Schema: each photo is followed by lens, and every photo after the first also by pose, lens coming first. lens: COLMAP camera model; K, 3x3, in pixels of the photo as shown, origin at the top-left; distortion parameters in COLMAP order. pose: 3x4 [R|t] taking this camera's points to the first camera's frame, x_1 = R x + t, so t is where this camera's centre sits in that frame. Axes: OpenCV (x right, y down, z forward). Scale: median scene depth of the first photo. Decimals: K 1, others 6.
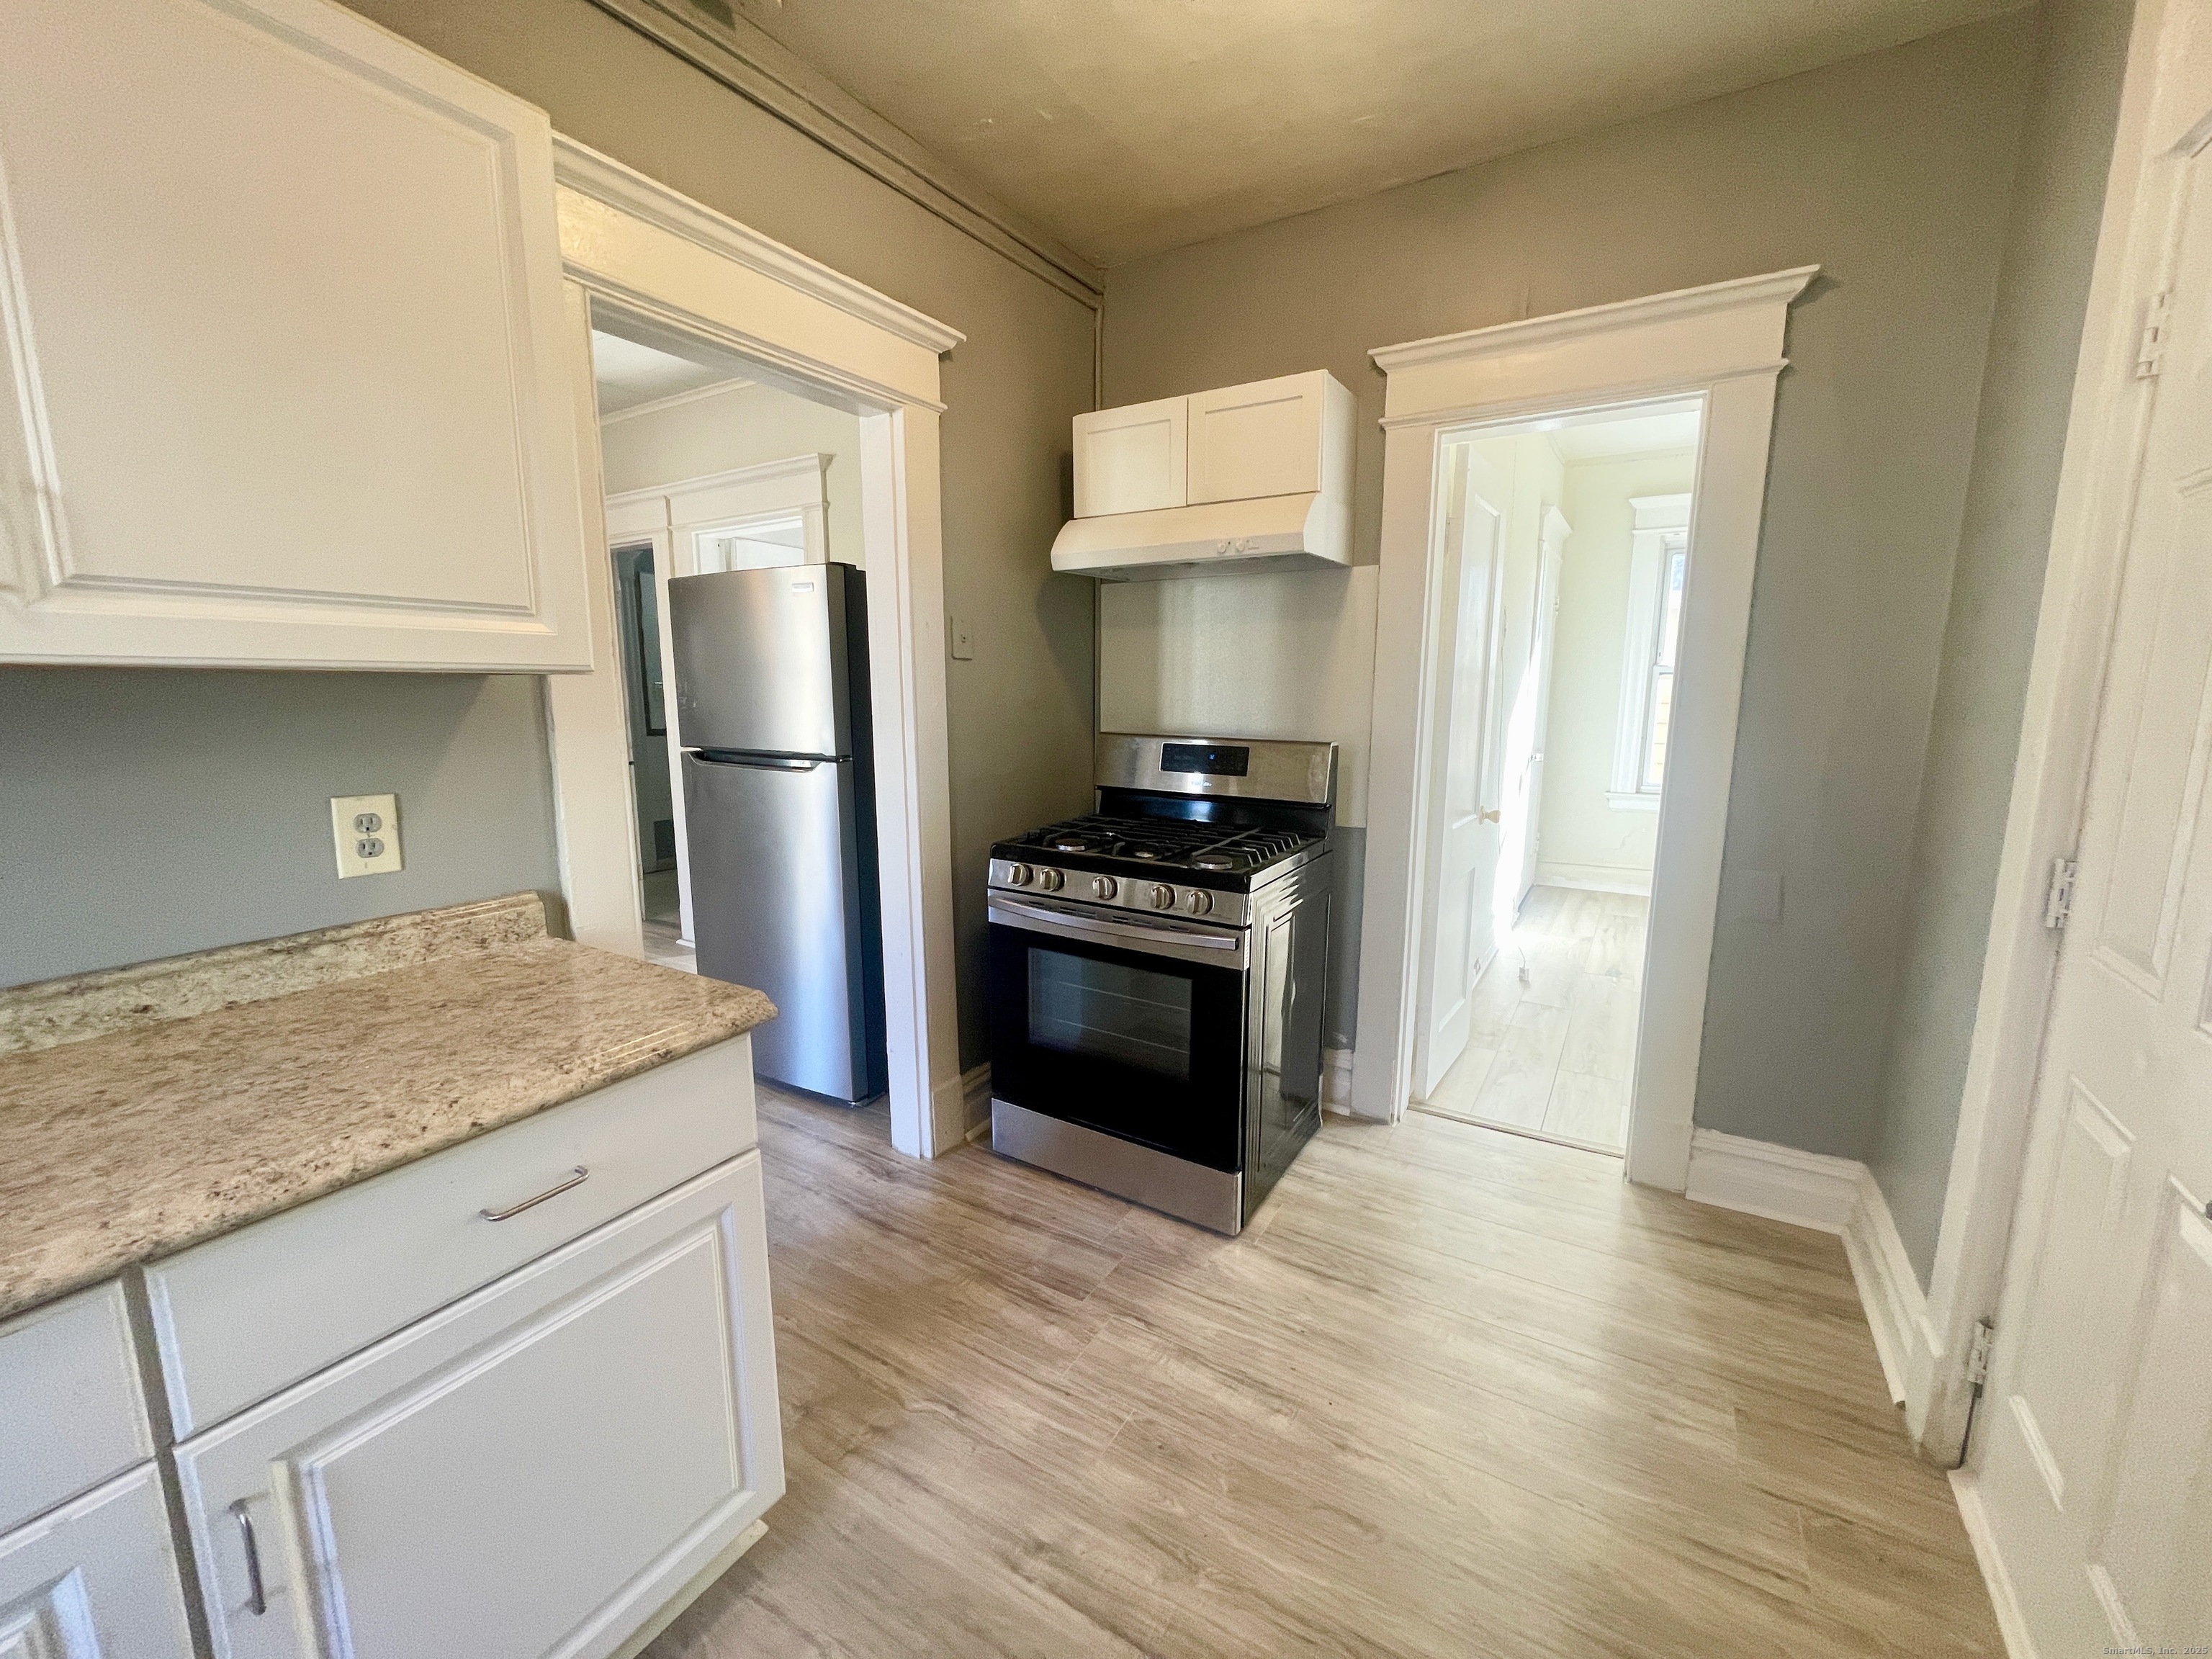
lens RADIAL K [[889.1, 0, 1107.5], [0, 889.1, 823.9], [0, 0, 1]] dist [-0.002757, -0.000093]
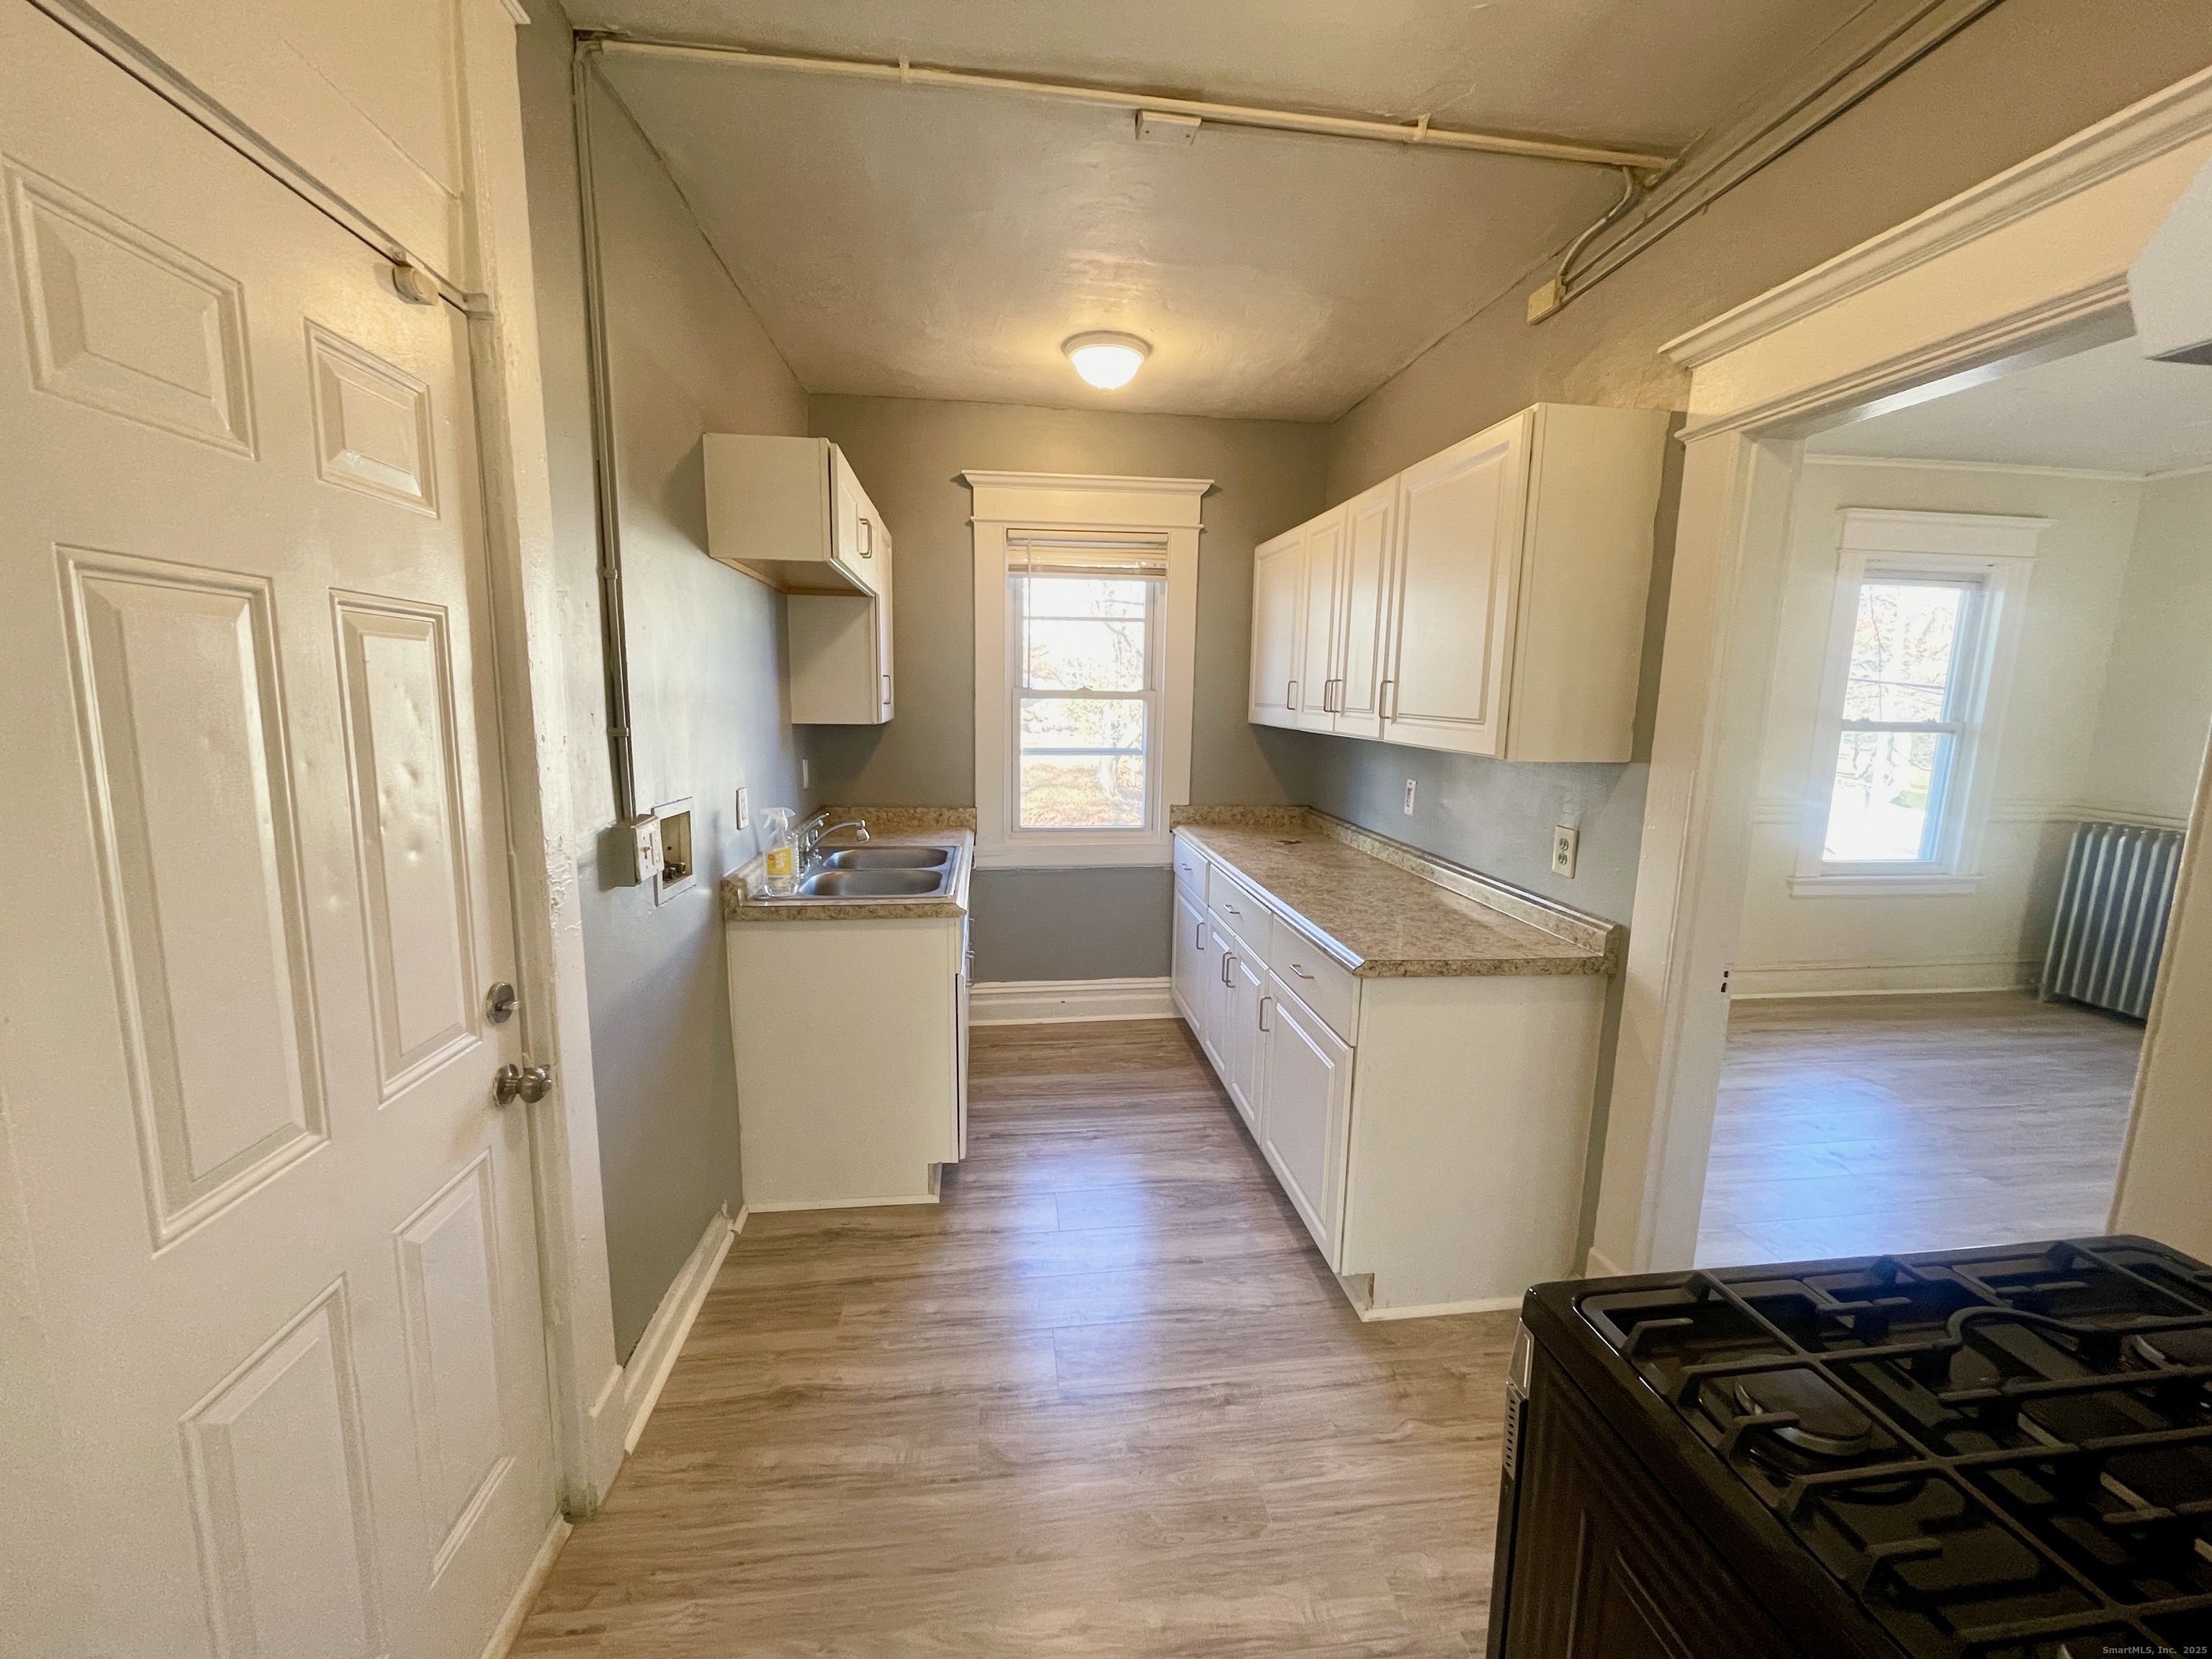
lens RADIAL K [[889.1, 0, 1107.5], [0, 889.1, 823.9], [0, 0, 1]] dist [-0.002757, -0.000093]
pose [[-0.780491, 0.073706, -0.620807, 0.759478], [-0.119406, 0.957169, 0.263760, -0.327413], [0.613658, 0.279991, -0.738261, 1.478798]]
